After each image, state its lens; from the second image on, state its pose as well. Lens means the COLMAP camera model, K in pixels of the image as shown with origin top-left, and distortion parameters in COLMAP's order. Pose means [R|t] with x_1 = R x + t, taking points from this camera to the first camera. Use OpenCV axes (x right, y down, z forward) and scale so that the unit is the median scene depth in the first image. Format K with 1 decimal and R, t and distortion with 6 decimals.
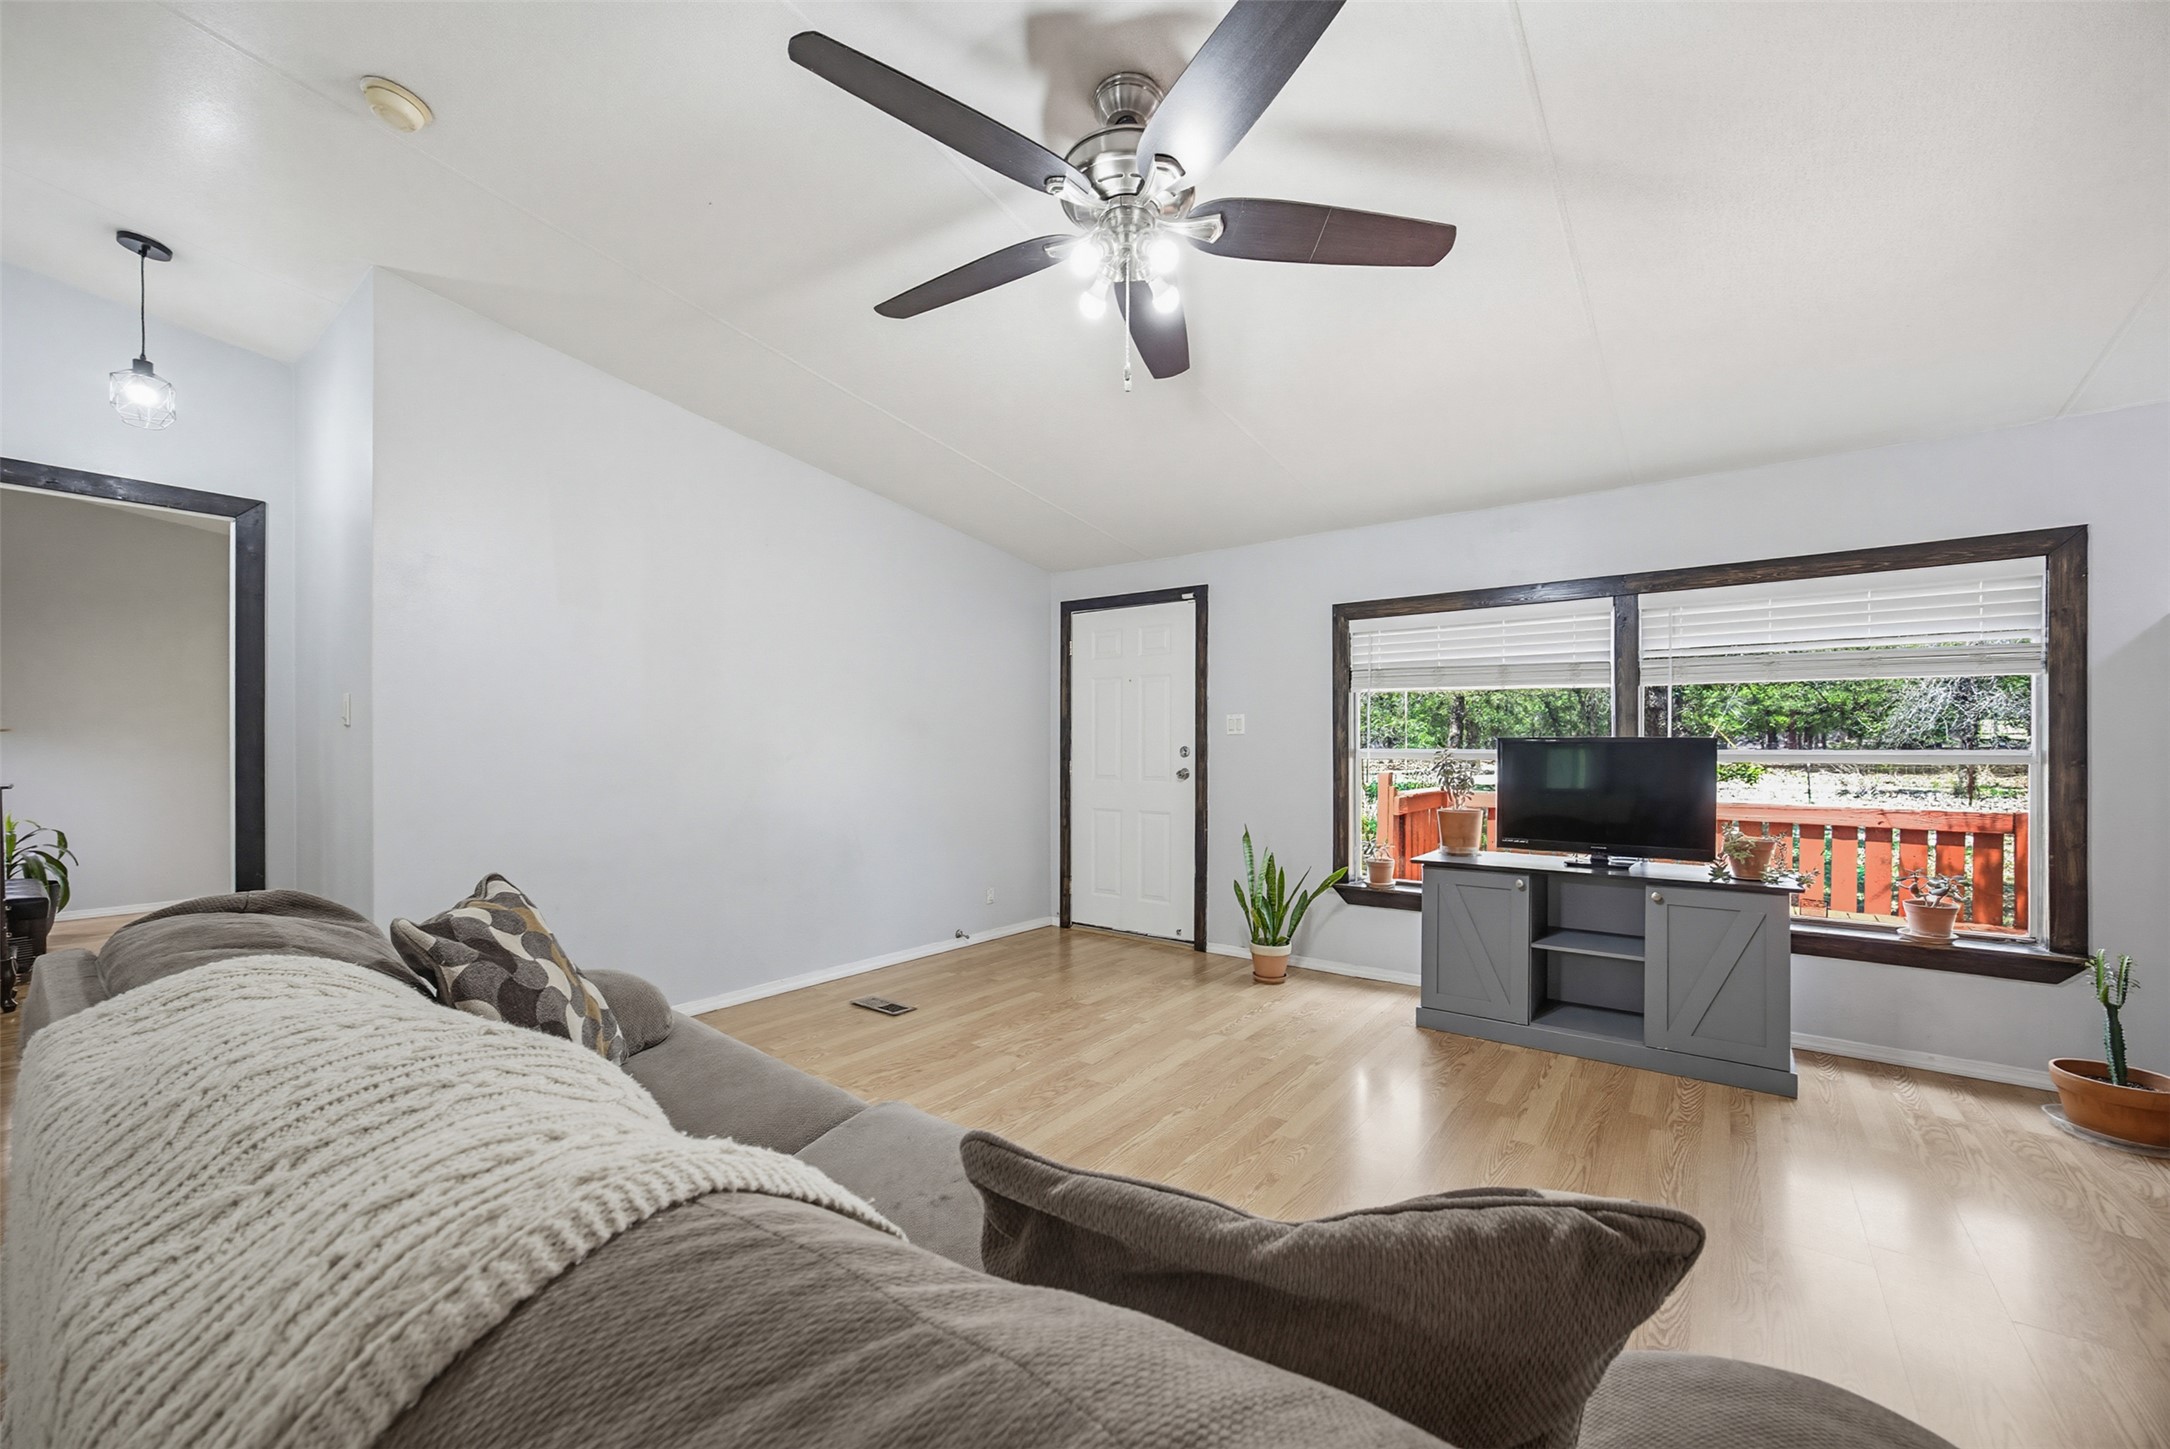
lens RADIAL K [[878.7, 0, 1085.0], [0, 878.7, 724.5], [0, 0, 1]] dist [0.000402, 0.000075]
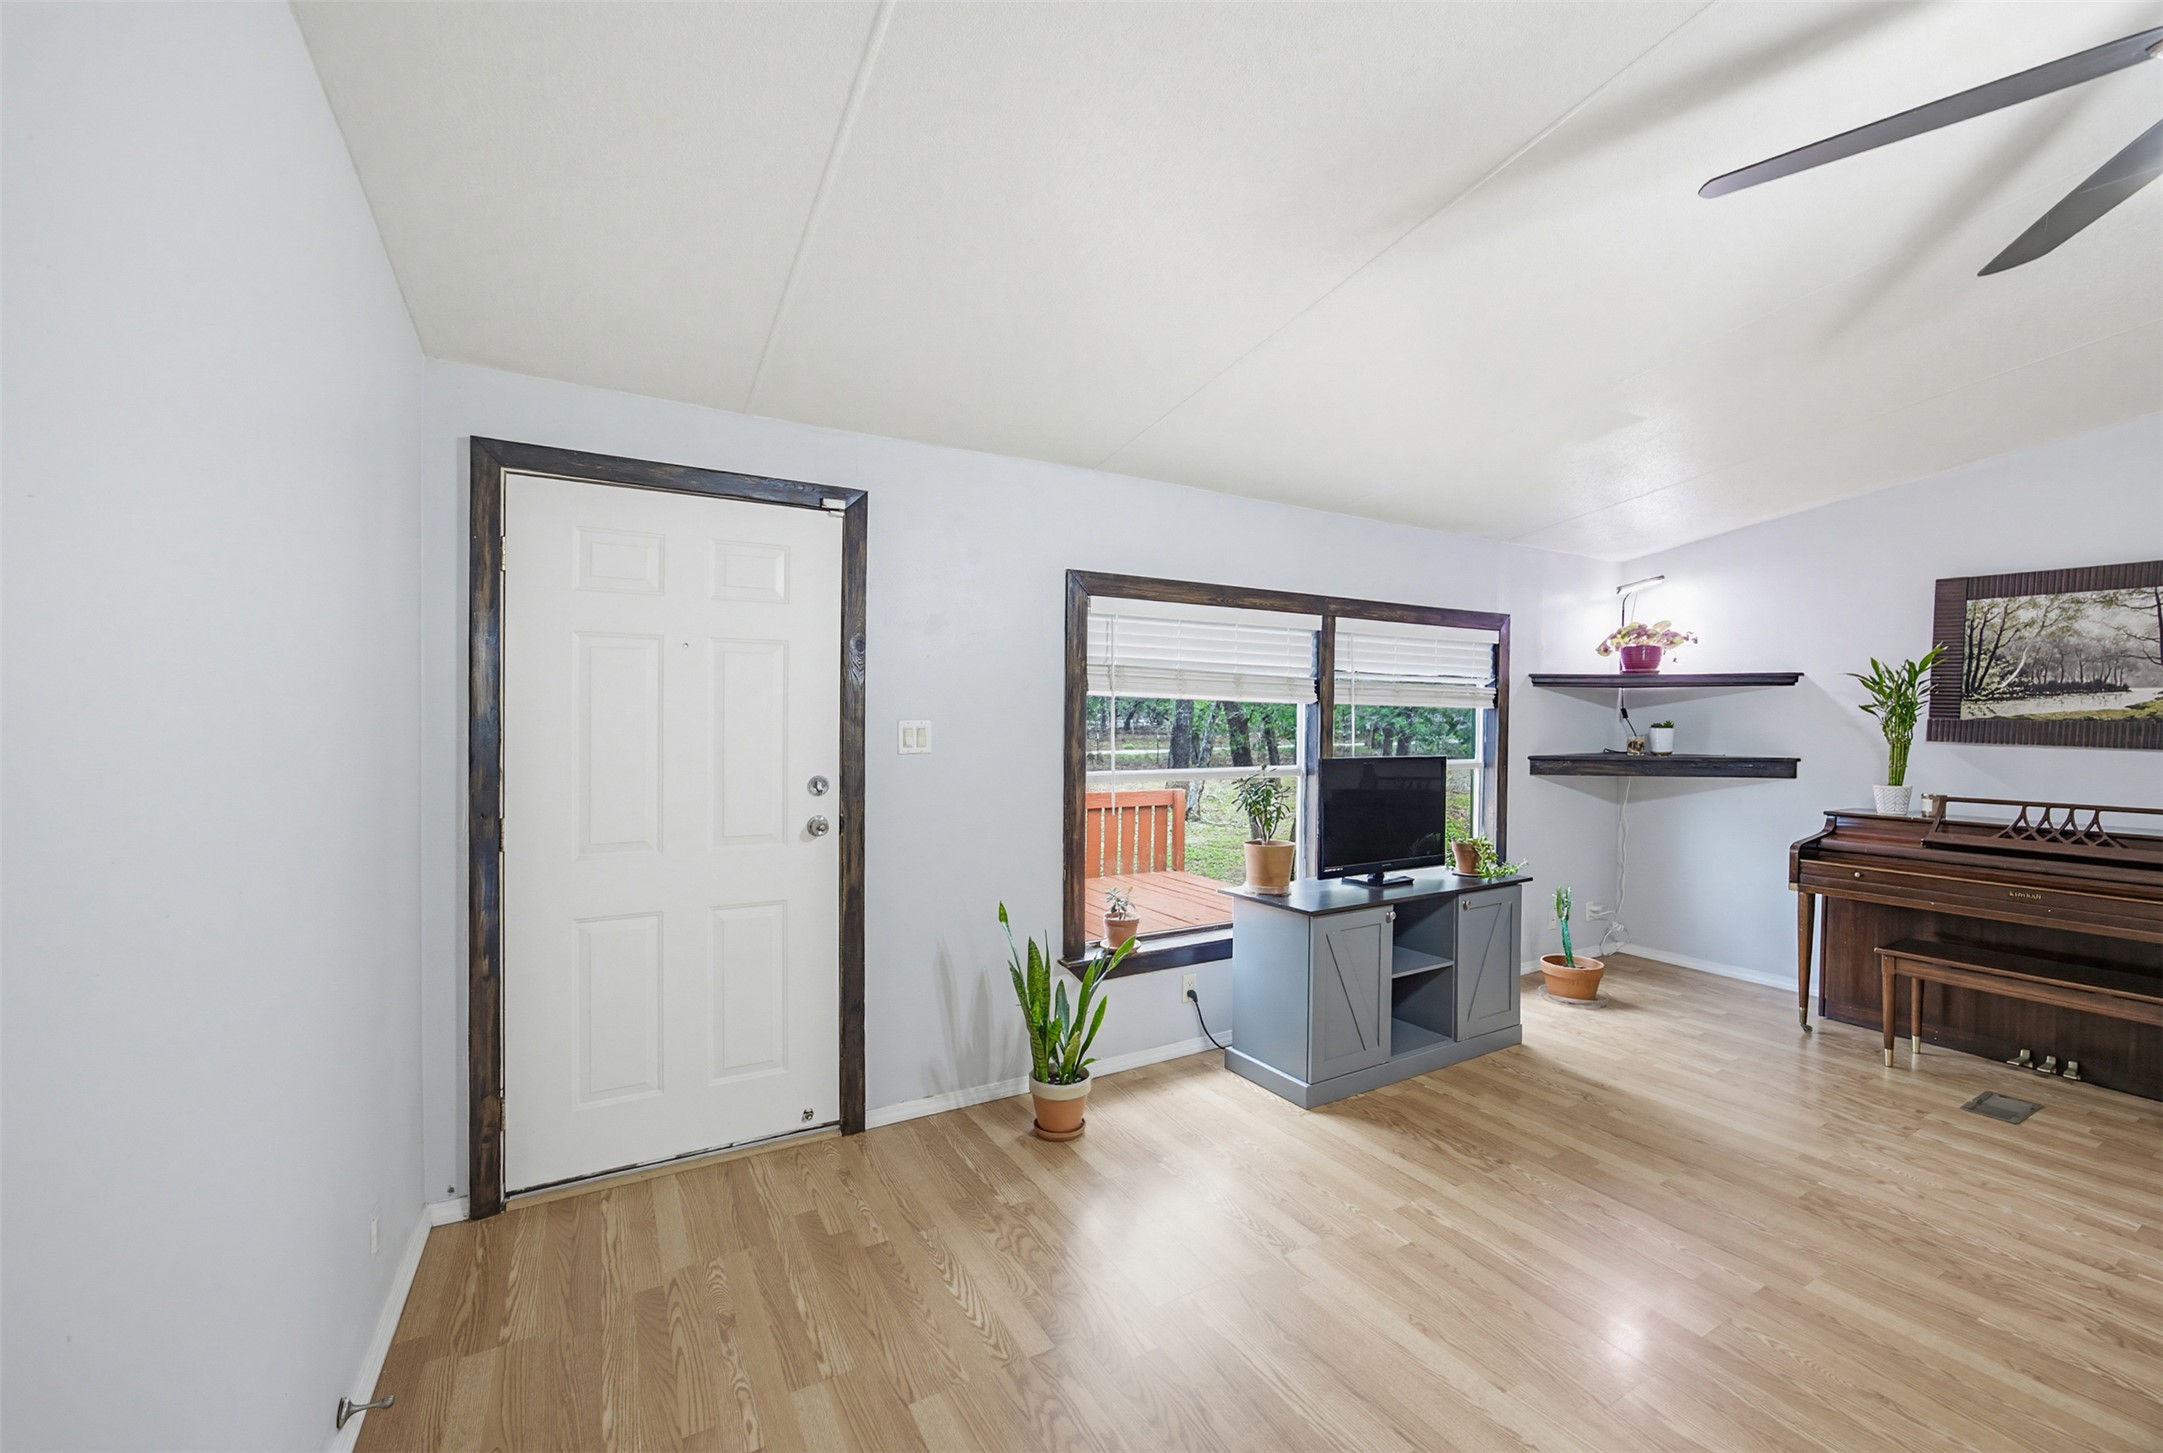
lens RADIAL K [[879.7, 0, 1101.7], [0, 879.7, 743.5], [0, 0, 1]] dist [0.000778, 0.000151]
pose [[0.382462, -0.014681, 0.923854, -0.377621], [-0.017093, 0.999590, 0.022961, -0.013228], [-0.923813, -0.024573, 0.382055, 0.720287]]
